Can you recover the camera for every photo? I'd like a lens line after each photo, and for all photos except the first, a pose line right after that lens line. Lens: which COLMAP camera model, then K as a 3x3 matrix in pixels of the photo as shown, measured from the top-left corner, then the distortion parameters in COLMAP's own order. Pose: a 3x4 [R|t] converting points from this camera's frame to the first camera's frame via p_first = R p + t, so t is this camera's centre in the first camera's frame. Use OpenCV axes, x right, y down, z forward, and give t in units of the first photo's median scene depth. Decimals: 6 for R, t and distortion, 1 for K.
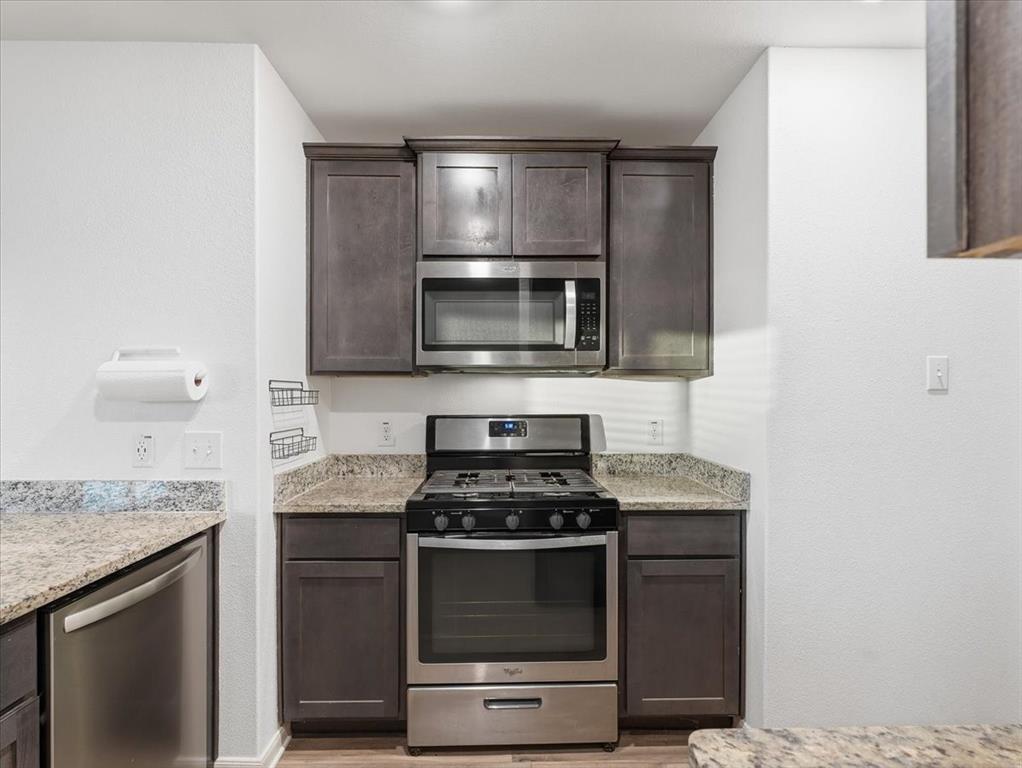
lens RADIAL K [[537.8, 0, 511.0], [0, 537.8, 384.0], [0, 0, 1]] dist [0.001192, 0.000598]
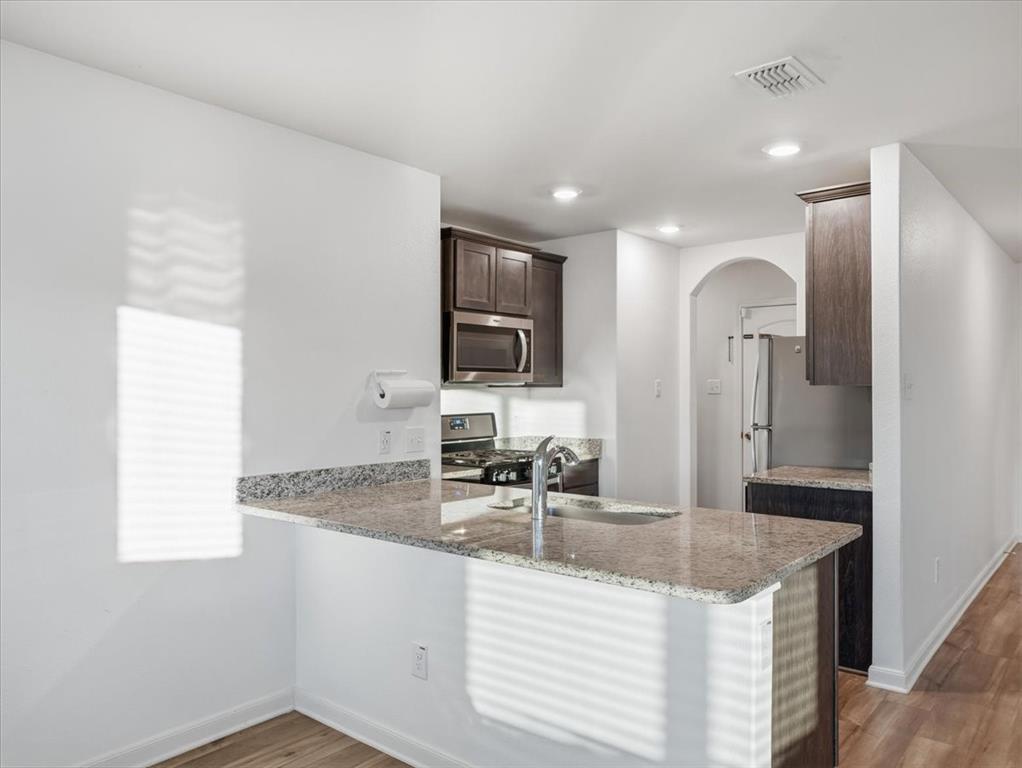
lens RADIAL K [[751.9, 0, 523.5], [0, 751.9, 386.4], [0, 0, 1]] dist [0.000982, -0.005403]
pose [[0.634351, 0.002945, 0.773040, -1.920707], [-0.006743, 0.999976, 0.001724, -0.028360], [-0.773016, -0.006307, 0.634355, -0.528762]]
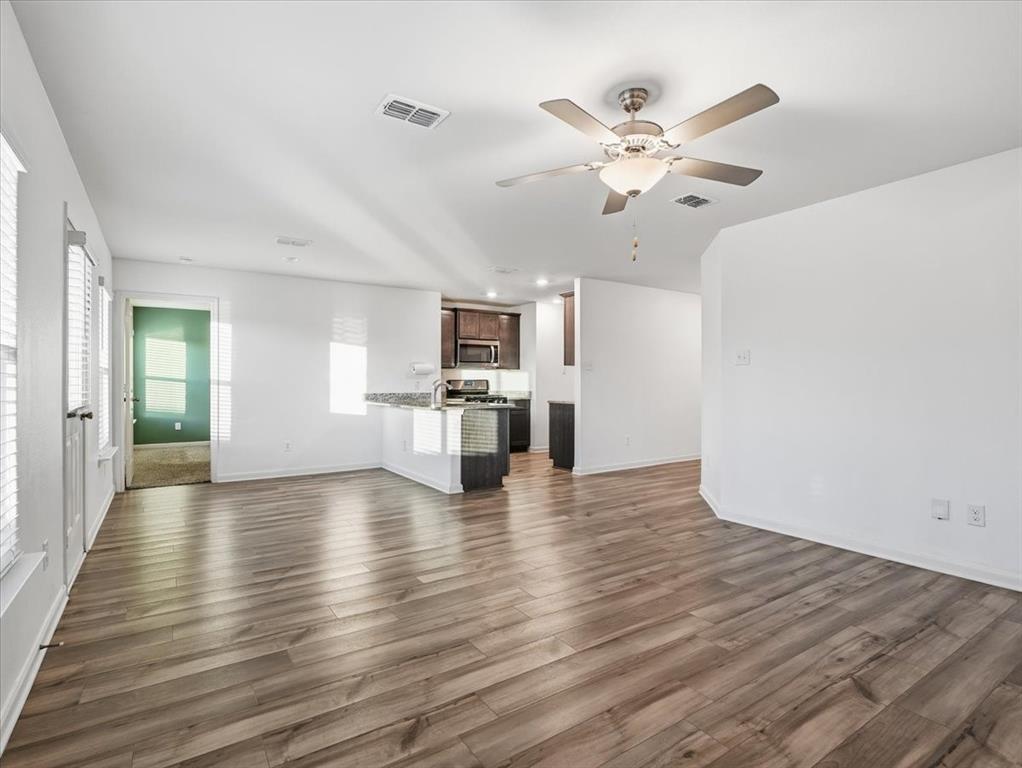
lens RADIAL K [[528.7, 0, 511.1], [0, 528.7, 373.6], [0, 0, 1]] dist [0.000965, 0.000407]
pose [[0.839374, 0.003713, 0.543541, -2.263633], [-0.002605, 0.999993, -0.002808, 0.034228], [-0.543548, 0.000941, 0.839378, -2.835889]]
